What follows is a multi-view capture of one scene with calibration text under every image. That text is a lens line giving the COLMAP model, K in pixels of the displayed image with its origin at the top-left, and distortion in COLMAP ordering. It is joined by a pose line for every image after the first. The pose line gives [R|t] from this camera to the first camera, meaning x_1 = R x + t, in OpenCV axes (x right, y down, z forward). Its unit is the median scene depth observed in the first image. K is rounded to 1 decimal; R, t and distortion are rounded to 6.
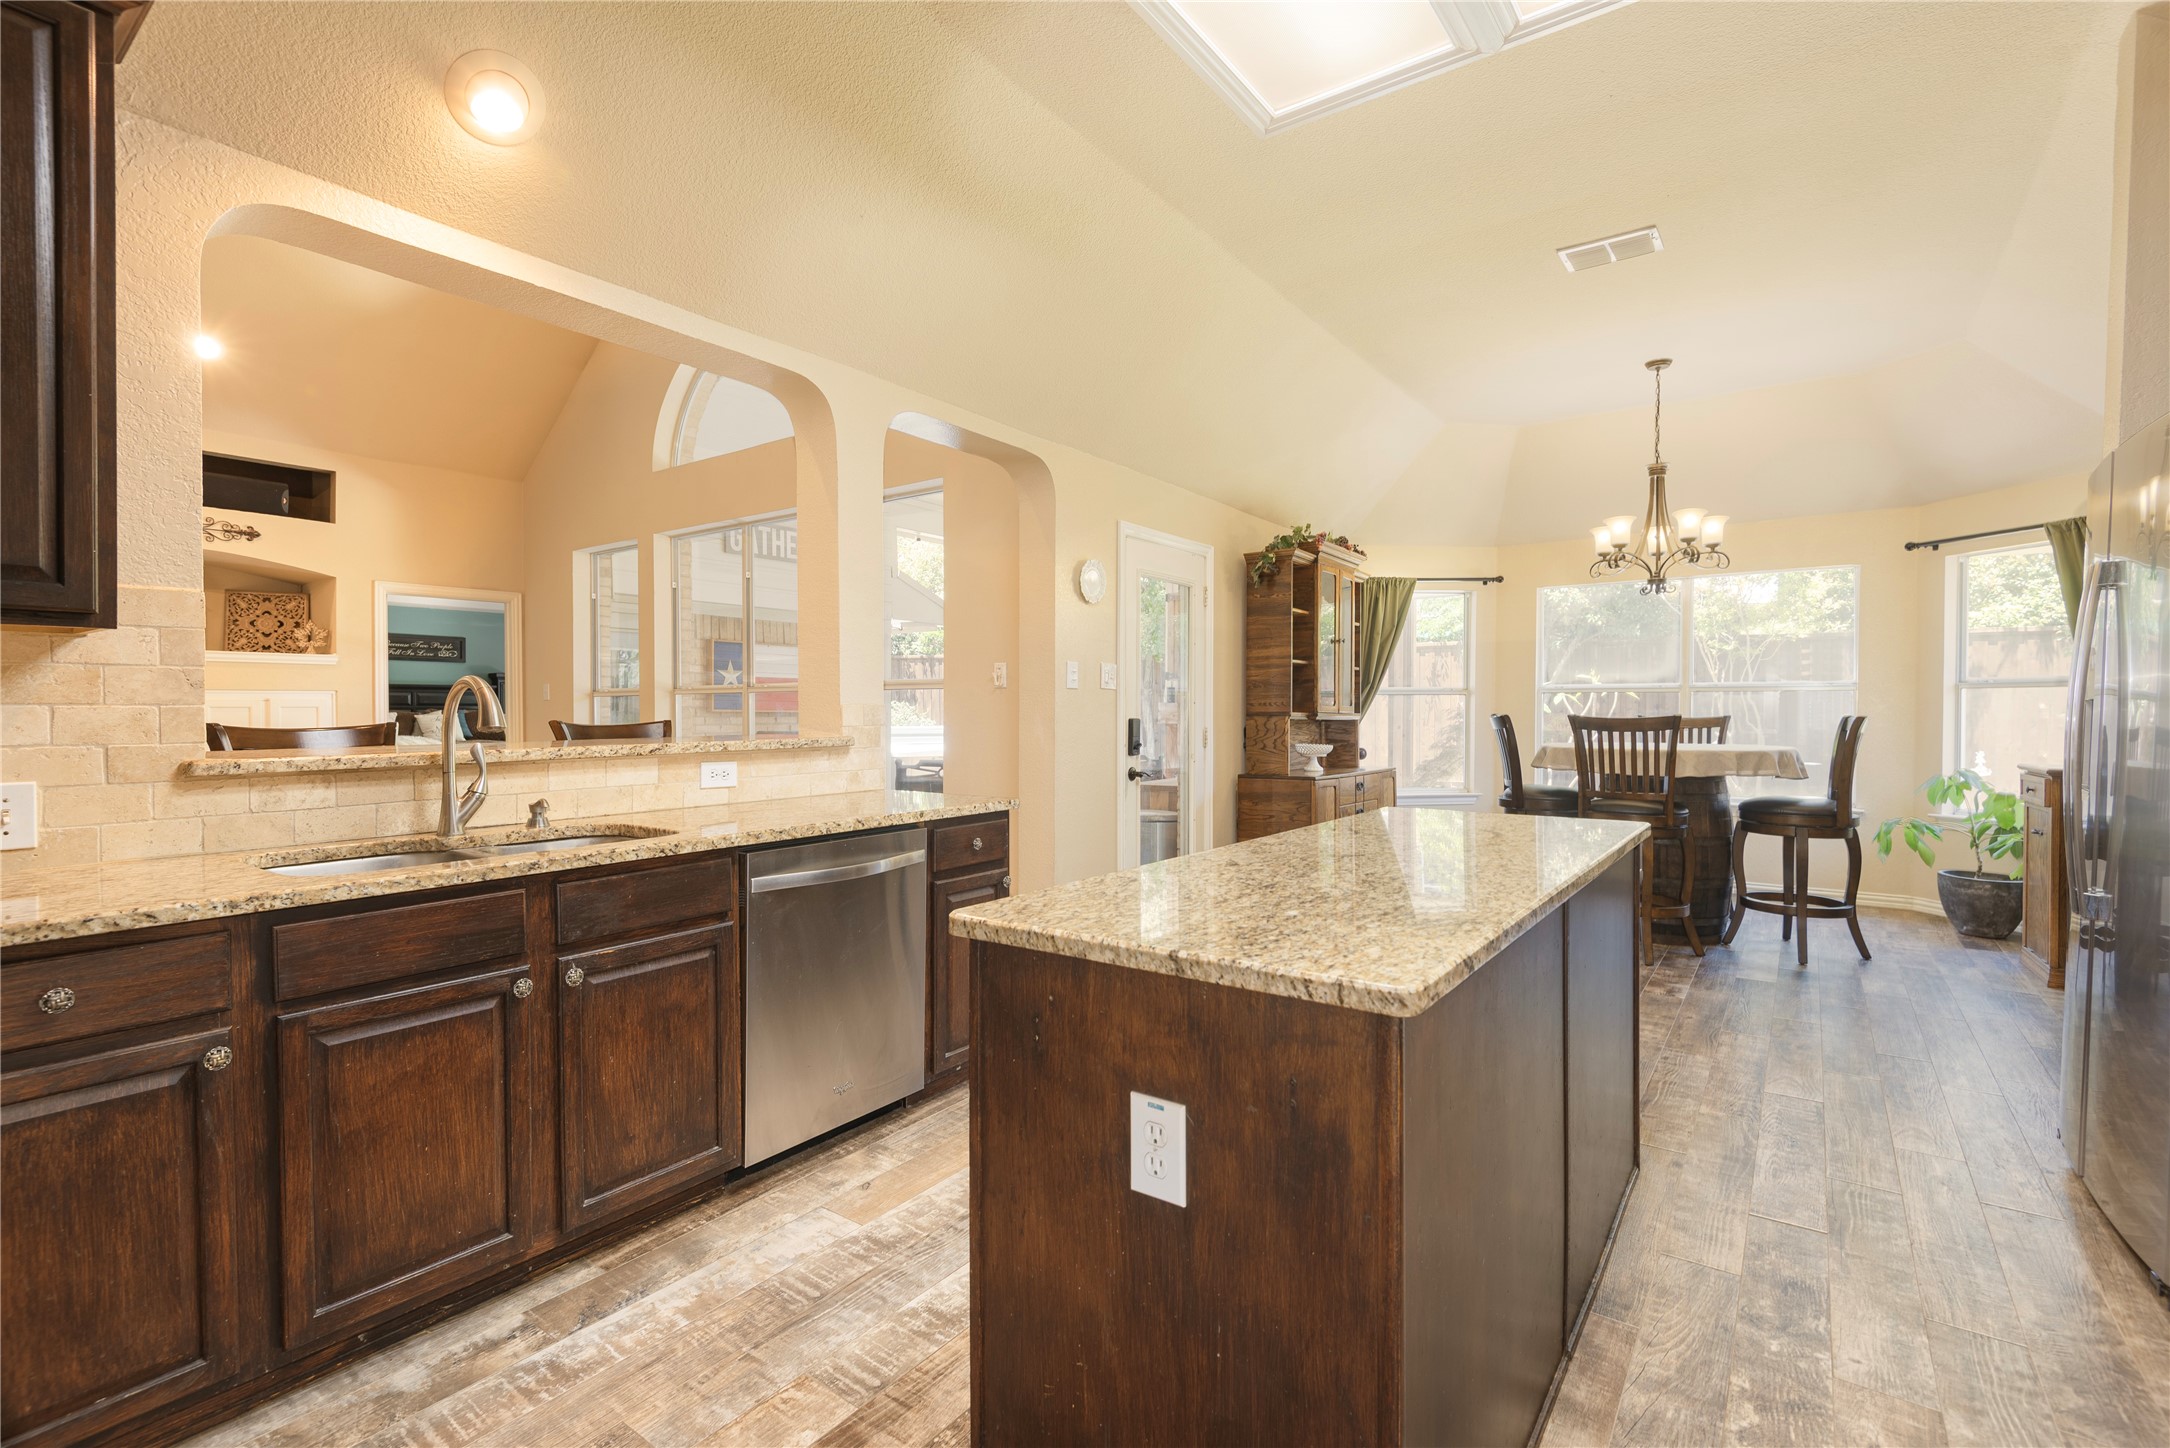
lens RADIAL K [[976.6, 0, 1080.9], [0, 976.6, 732.3], [0, 0, 1]] dist [0.019488, -0.011920]
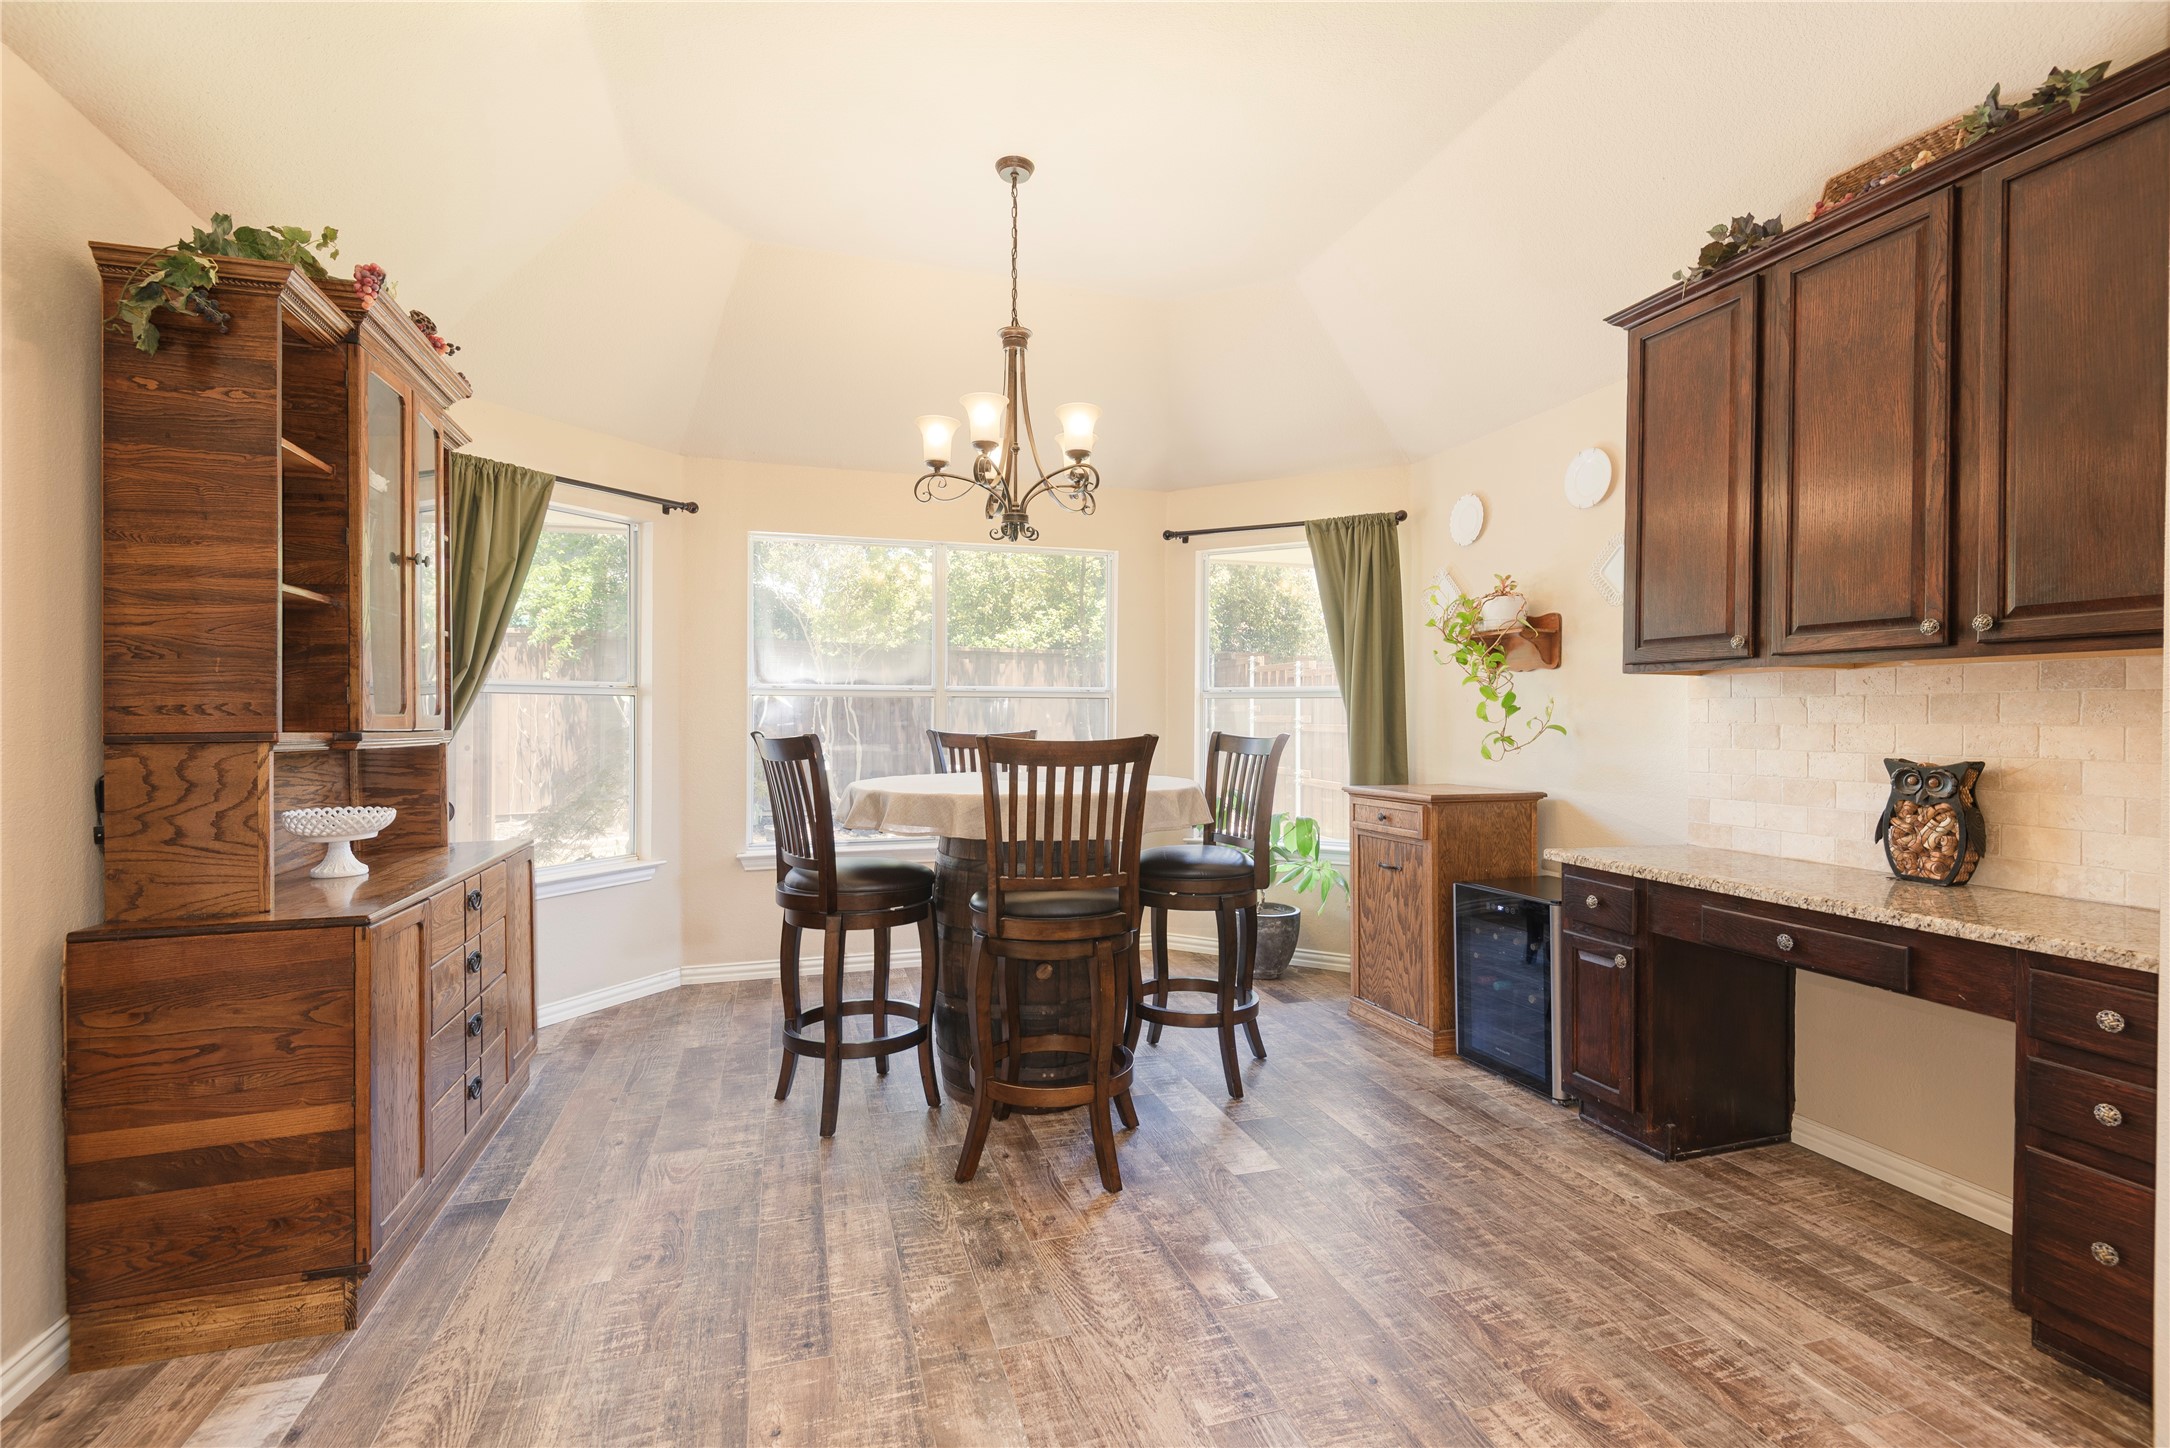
lens RADIAL K [[976.6, 0, 1071.2], [0, 976.6, 721.6], [0, 0, 1]] dist [0.019488, -0.011920]
pose [[0.600572, -0.001063, 0.799570, 0.101144], [0.016946, 0.999791, -0.011400, -0.015319], [-0.799391, 0.020396, 0.600465, 0.548111]]
